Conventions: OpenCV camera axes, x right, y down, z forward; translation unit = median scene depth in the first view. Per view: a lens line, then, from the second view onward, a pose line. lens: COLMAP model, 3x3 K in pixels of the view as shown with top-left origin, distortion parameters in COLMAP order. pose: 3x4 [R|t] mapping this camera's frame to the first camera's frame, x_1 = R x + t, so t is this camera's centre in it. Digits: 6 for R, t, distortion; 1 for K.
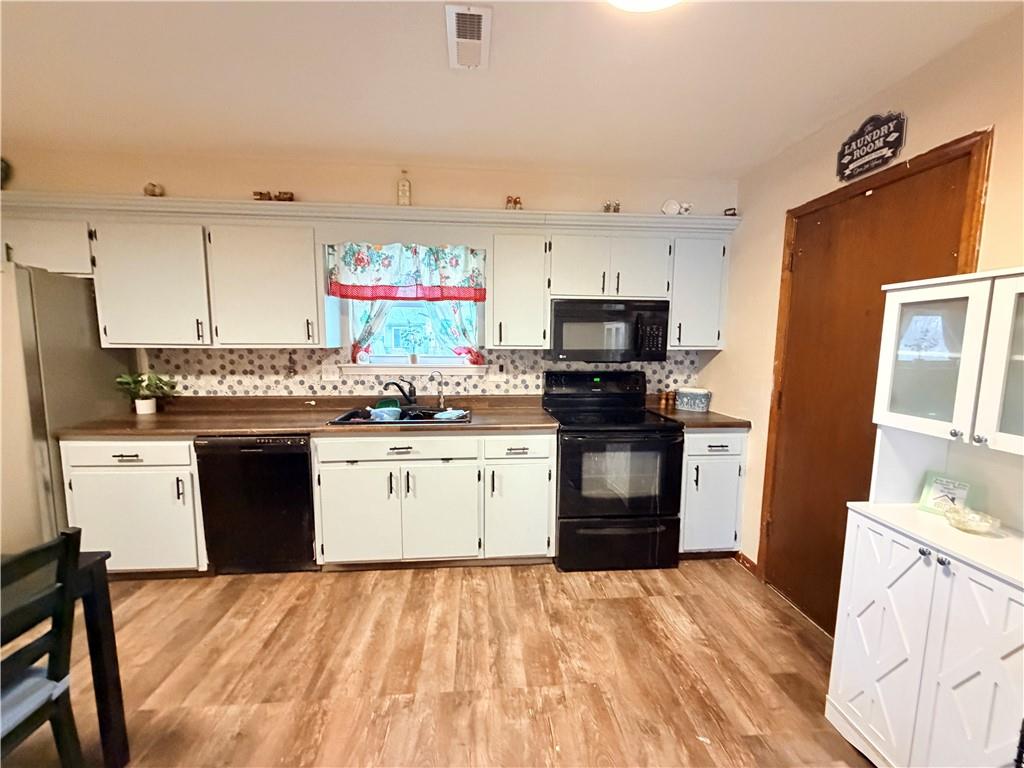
lens RADIAL K [[407.3, 0, 512.0], [0, 407.3, 384.0], [0, 0, 1]] dist [-0.001011, -0.000329]
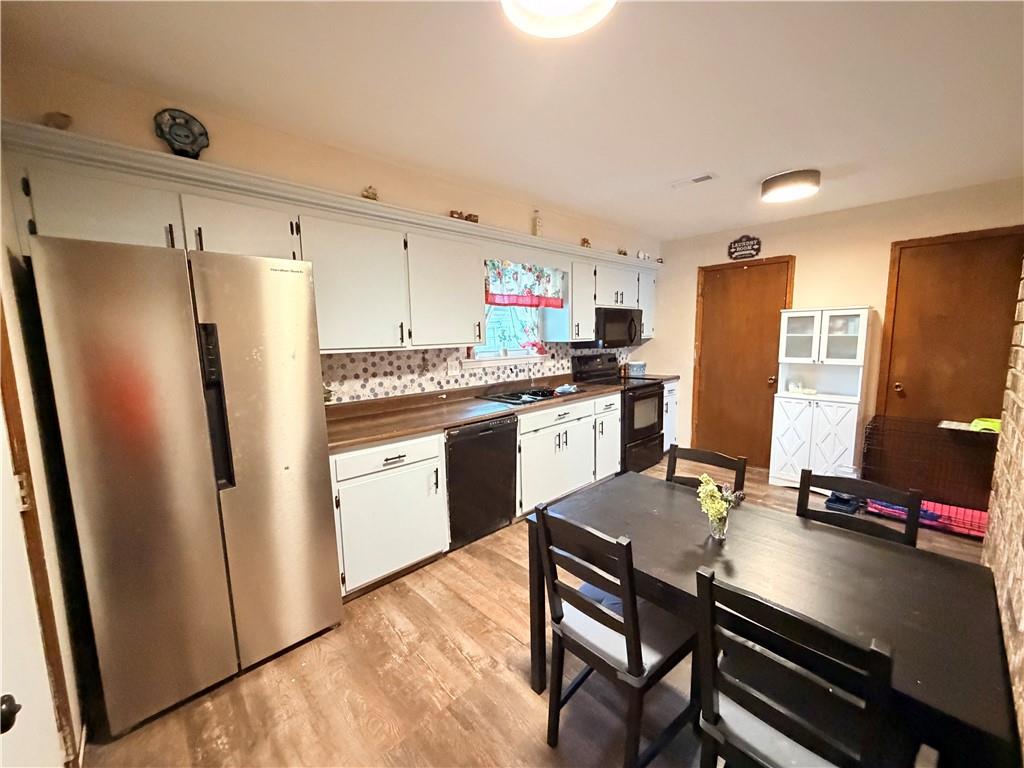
lens RADIAL K [[407.3, 0, 512.0], [0, 407.3, 384.0], [0, 0, 1]] dist [-0.001011, -0.000329]
pose [[0.778018, -0.099470, 0.620318, -1.053595], [0.092327, 0.994769, 0.043715, -0.019137], [-0.621421, 0.023261, 0.783132, 0.011194]]
